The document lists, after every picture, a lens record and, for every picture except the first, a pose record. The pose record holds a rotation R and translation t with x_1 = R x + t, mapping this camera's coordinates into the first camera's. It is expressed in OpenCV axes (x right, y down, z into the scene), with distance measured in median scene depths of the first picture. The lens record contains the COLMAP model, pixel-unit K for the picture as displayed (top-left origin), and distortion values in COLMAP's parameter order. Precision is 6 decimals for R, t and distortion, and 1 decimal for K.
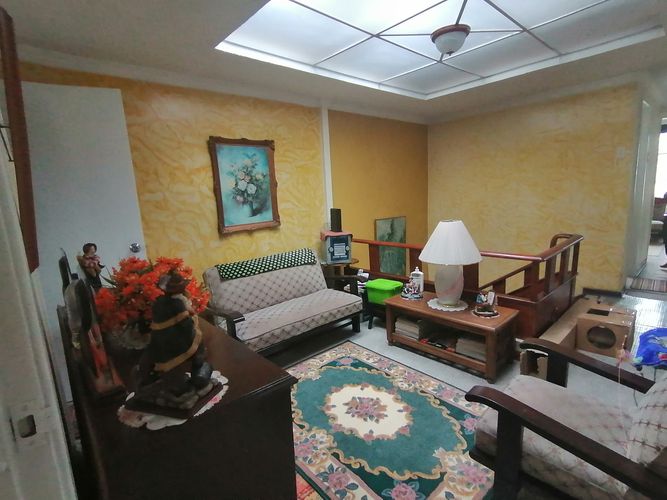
lens RADIAL K [[337.4, 0, 332.5], [0, 337.4, 250.7], [0, 0, 1]] dist [0.028108, -0.010433]
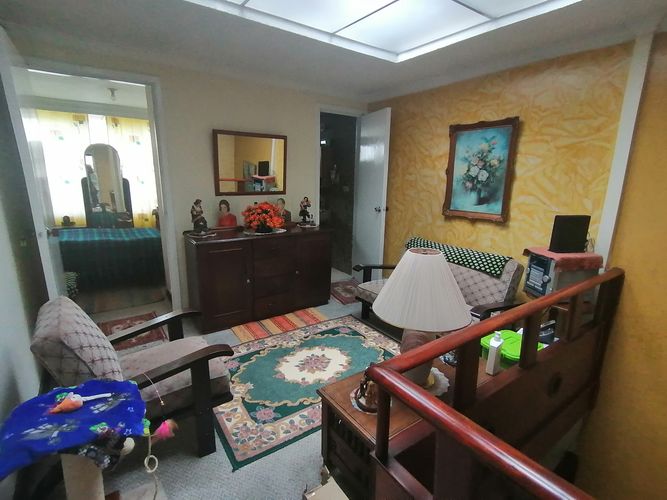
lens RADIAL K [[337.4, 0, 333.0], [0, 337.4, 249.8], [0, 0, 1]] dist [0.028108, -0.010433]
pose [[-0.125893, 0.269237, -0.954810, 0.764115], [-0.182395, 0.939778, 0.289048, -0.187784], [0.975132, 0.210542, -0.069204, 0.714632]]
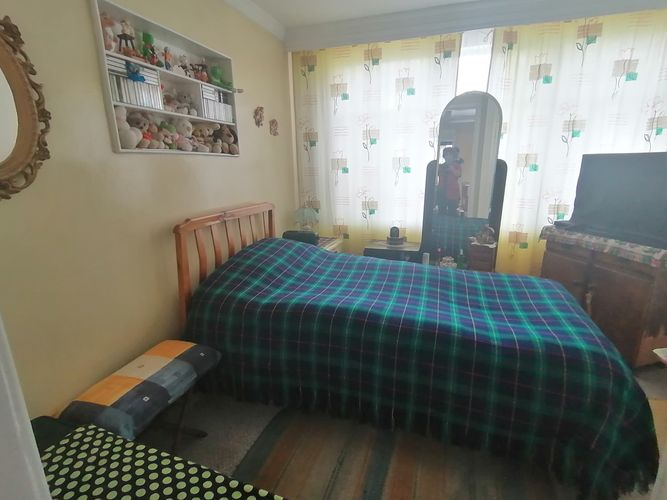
lens RADIAL K [[337.4, 0, 333.1], [0, 337.4, 250.0], [0, 0, 1]] dist [0.028108, -0.010433]
pose [[-0.865588, 0.185199, -0.465251, 0.473056], [-0.026806, 0.910627, 0.412359, -0.110553], [0.500039, 0.369405, -0.783263, 0.468782]]
